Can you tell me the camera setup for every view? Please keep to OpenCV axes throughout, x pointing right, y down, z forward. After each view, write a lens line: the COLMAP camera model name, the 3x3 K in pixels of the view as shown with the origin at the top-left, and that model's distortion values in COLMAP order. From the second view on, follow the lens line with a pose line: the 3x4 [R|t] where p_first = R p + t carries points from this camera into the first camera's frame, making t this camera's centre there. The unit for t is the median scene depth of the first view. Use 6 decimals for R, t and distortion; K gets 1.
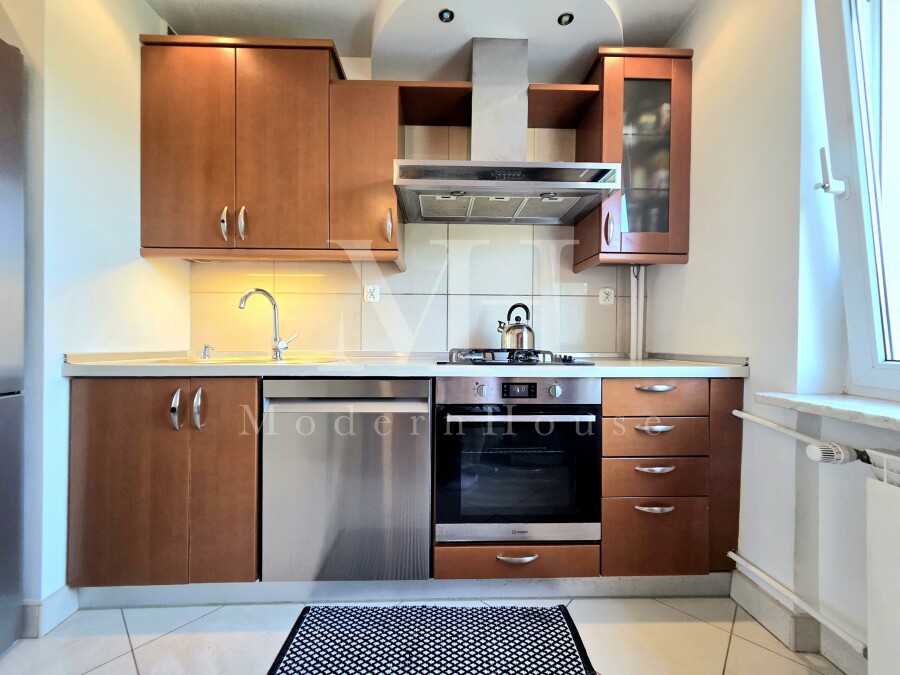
lens RADIAL K [[370.5, 0, 448.5], [0, 370.5, 337.6], [0, 0, 1]] dist [0.002122, 0.000615]
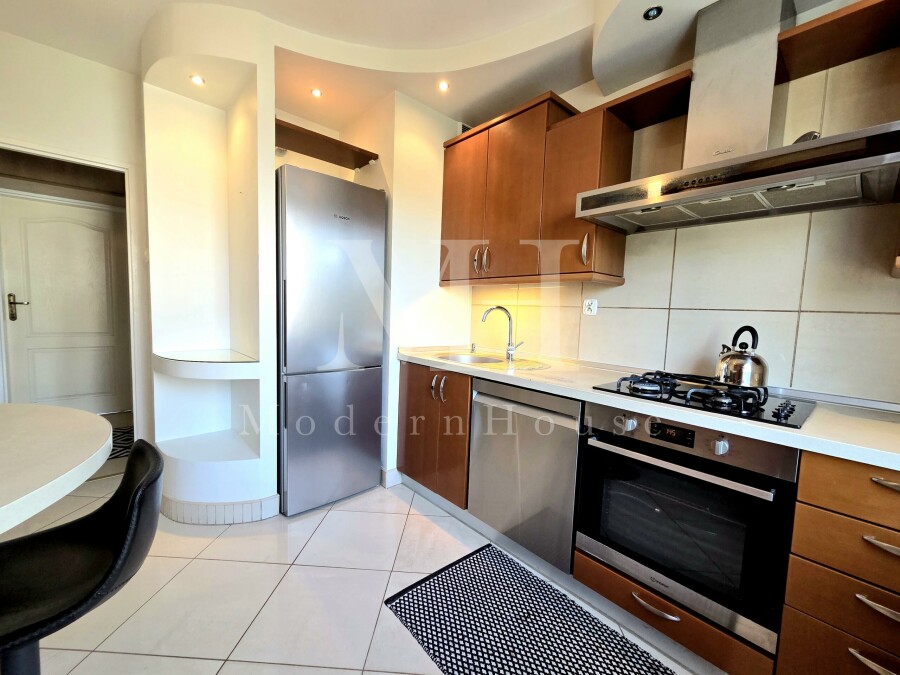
lens RADIAL K [[370.5, 0, 448.5], [0, 370.5, 337.6], [0, 0, 1]] dist [0.002122, 0.000615]
pose [[0.638431, 0.076571, -0.765861, 0.515694], [-0.031539, 0.996806, 0.073370, -0.140147], [0.769033, -0.022688, 0.638807, 0.009474]]
